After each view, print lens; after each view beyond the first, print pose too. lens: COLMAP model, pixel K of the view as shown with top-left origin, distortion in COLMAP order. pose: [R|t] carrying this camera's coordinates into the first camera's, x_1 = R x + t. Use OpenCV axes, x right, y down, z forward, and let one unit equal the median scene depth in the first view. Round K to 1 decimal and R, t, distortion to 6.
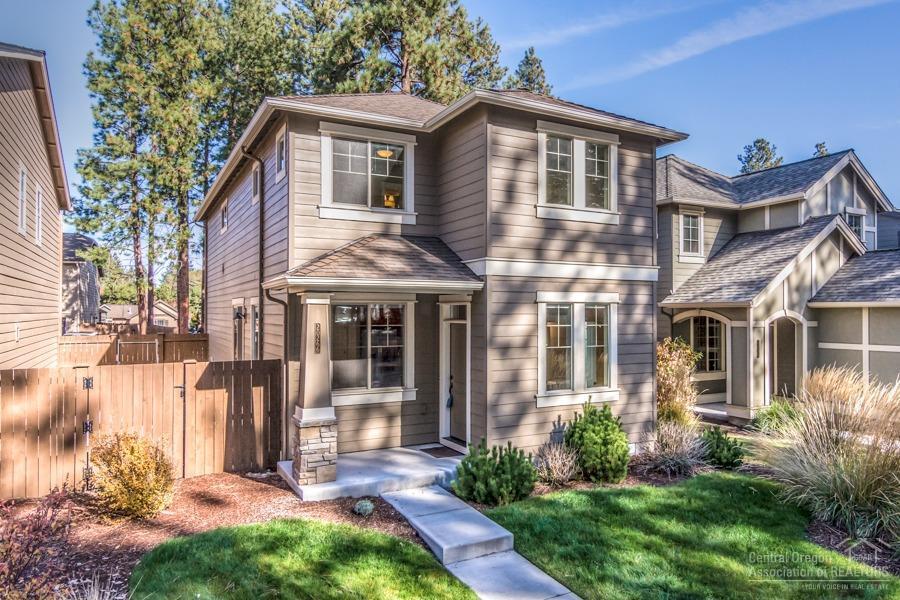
lens RADIAL K [[468.2, 0, 450.0], [0, 468.2, 300.0], [0, 0, 1]] dist [-0.001069, 0.000677]
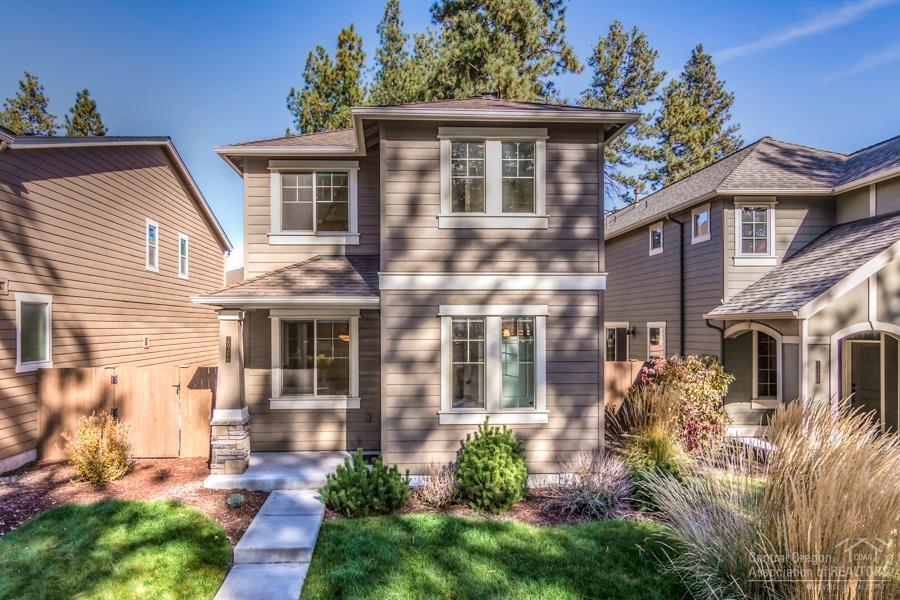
lens RADIAL K [[429.7, 0, 450.0], [0, 429.7, 319.5], [0, 0, 1]] dist [-0.001487, 0.000411]
pose [[0.933190, -0.008923, -0.359272, 0.487689], [0.013102, 0.999872, 0.009199, 0.003602], [0.359144, -0.013291, 0.933187, 0.163660]]
